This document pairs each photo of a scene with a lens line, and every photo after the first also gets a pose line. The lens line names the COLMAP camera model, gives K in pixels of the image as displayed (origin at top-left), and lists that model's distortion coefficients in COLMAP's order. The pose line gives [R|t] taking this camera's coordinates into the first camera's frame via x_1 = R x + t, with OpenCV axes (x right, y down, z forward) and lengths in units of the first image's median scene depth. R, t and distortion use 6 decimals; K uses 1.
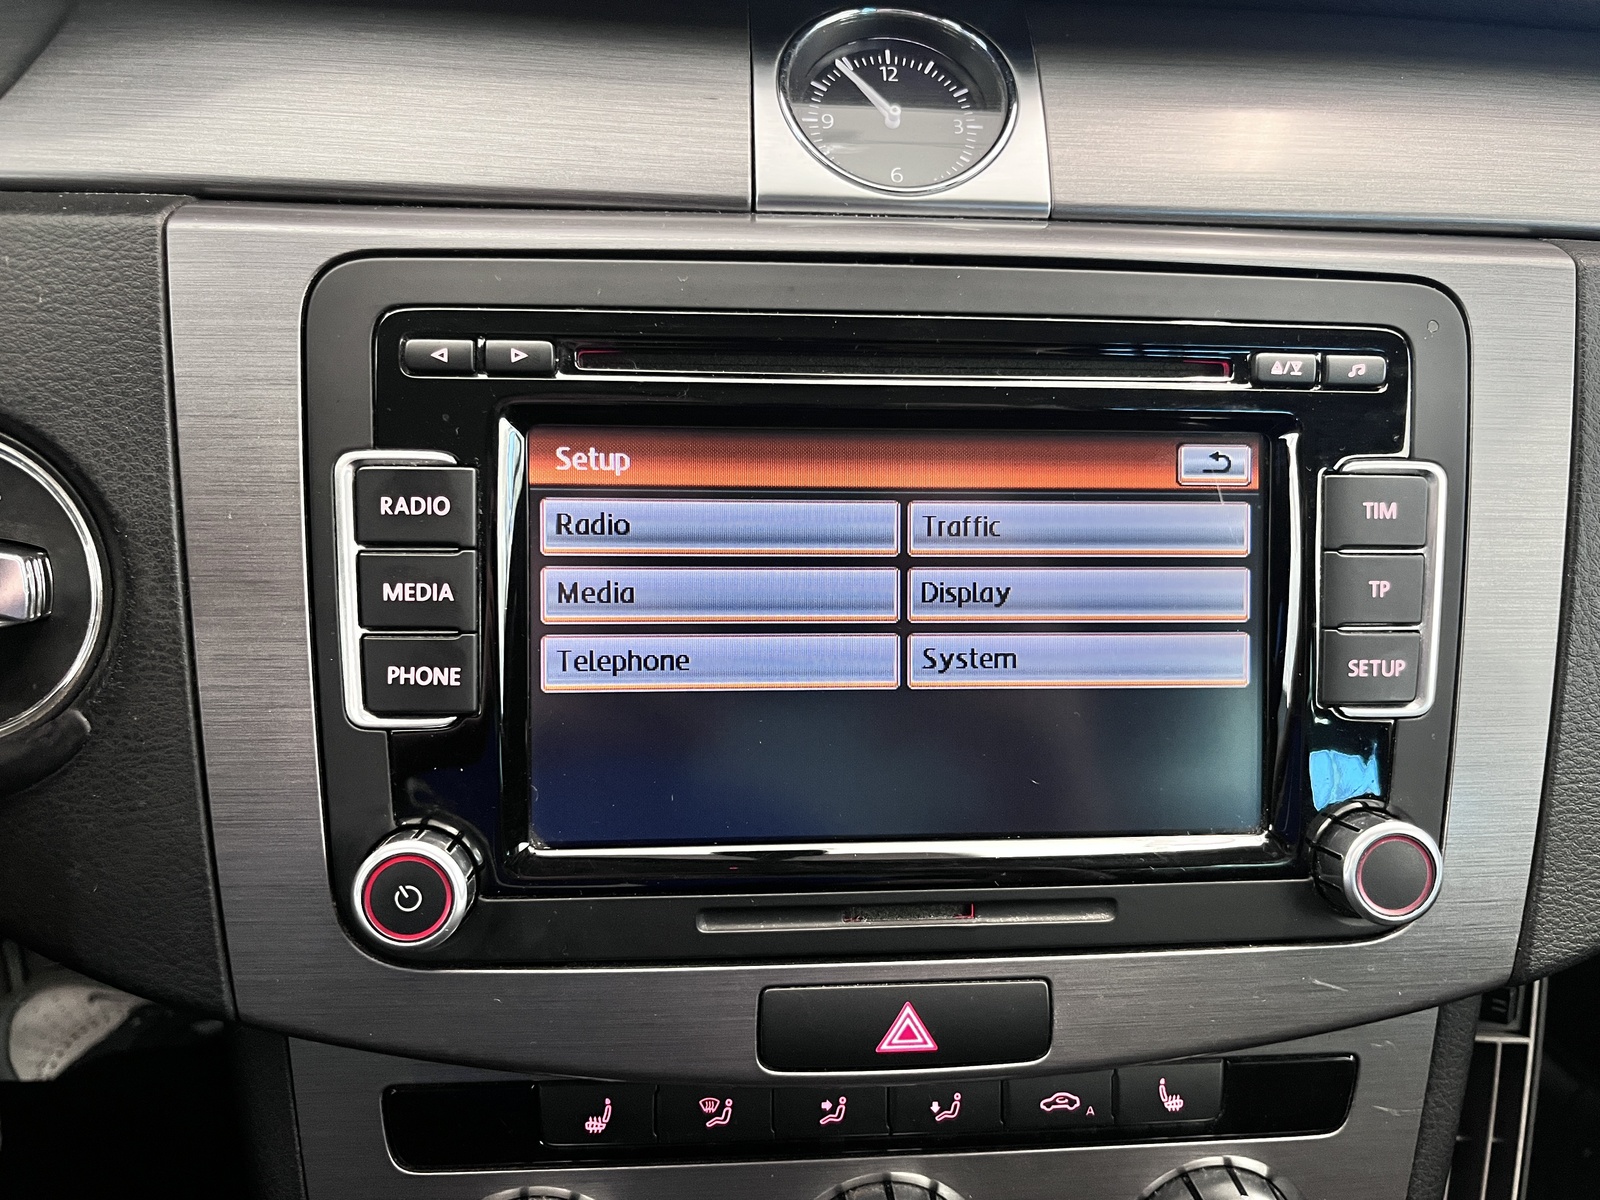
lens RADIAL K [[1378.8, 0, 800.0], [0, 1378.8, 600.0], [0, 0, 1]] dist [-0.007371, 0.004737]
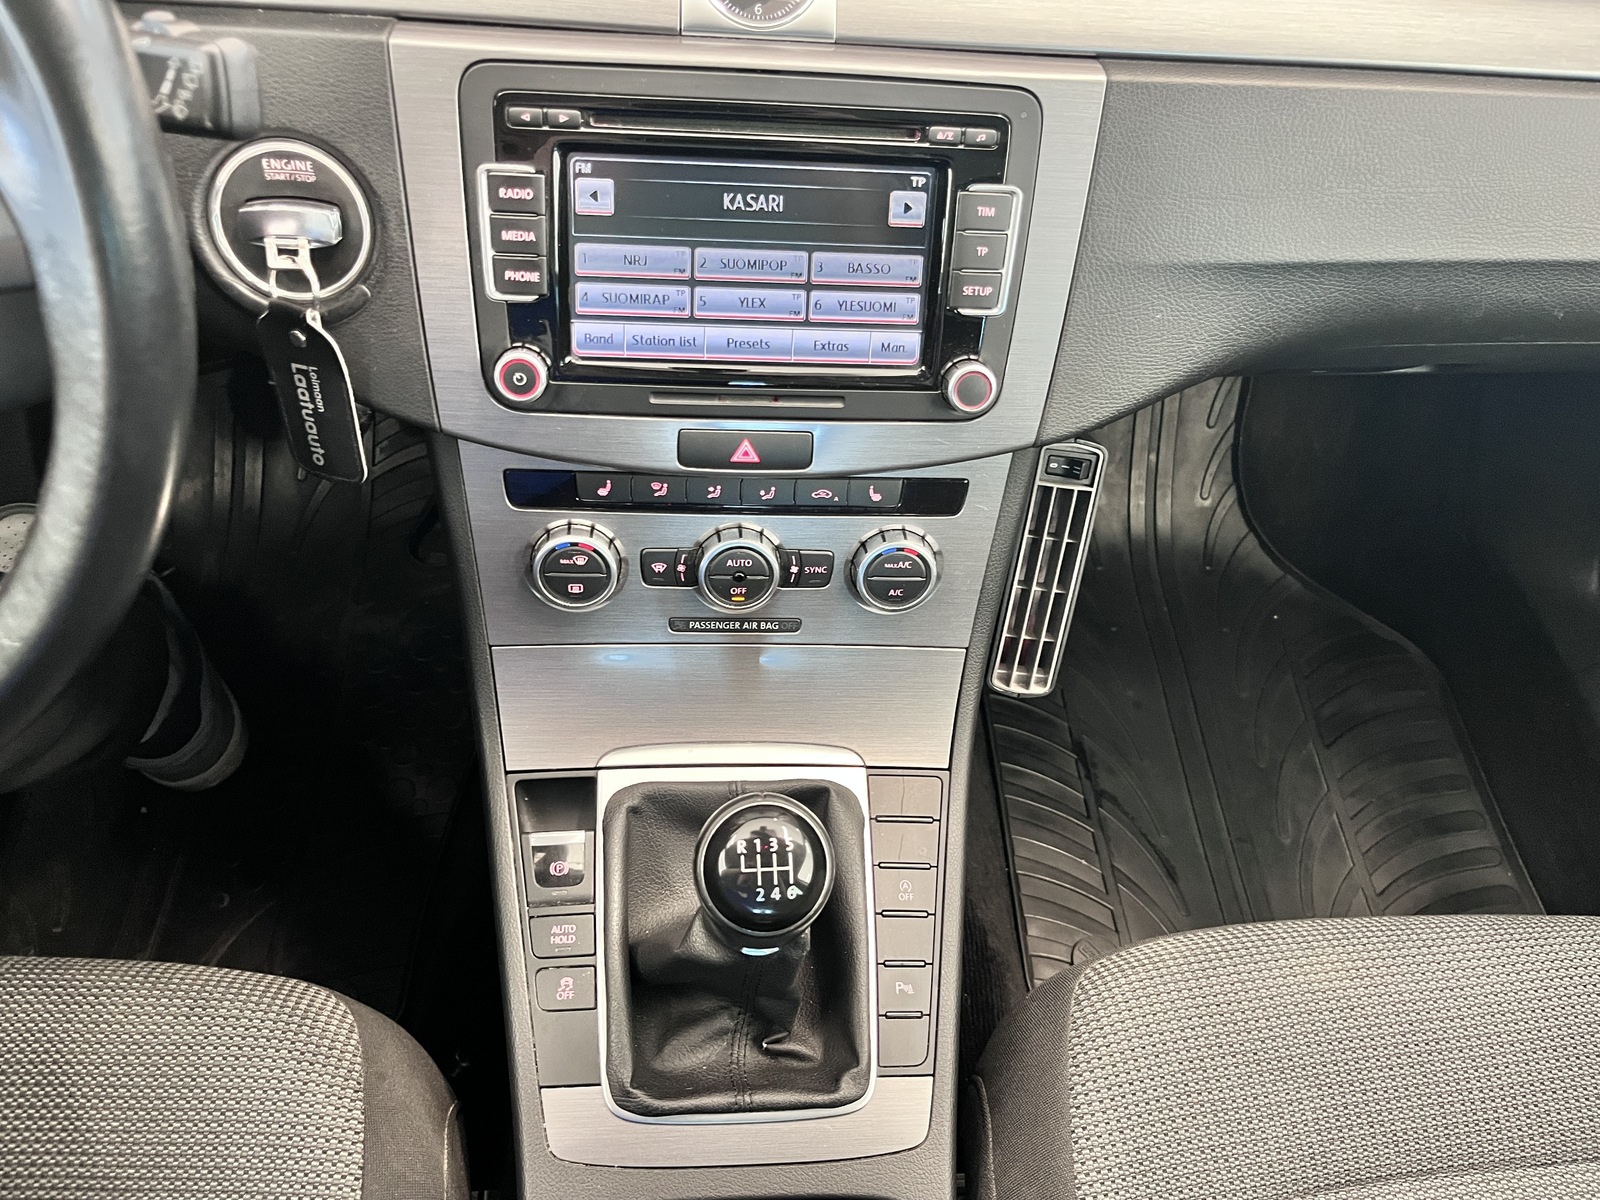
lens RADIAL K [[1358.7, 0, 797.8], [0, 1358.7, 655.7], [0, 0, 1]] dist [0.059531, -0.218087]
pose [[0.999007, 0.042867, 0.012159, 0.152496], [-0.044375, 0.932473, 0.358505, -0.169621], [0.004031, -0.358688, 0.933449, -1.164990]]
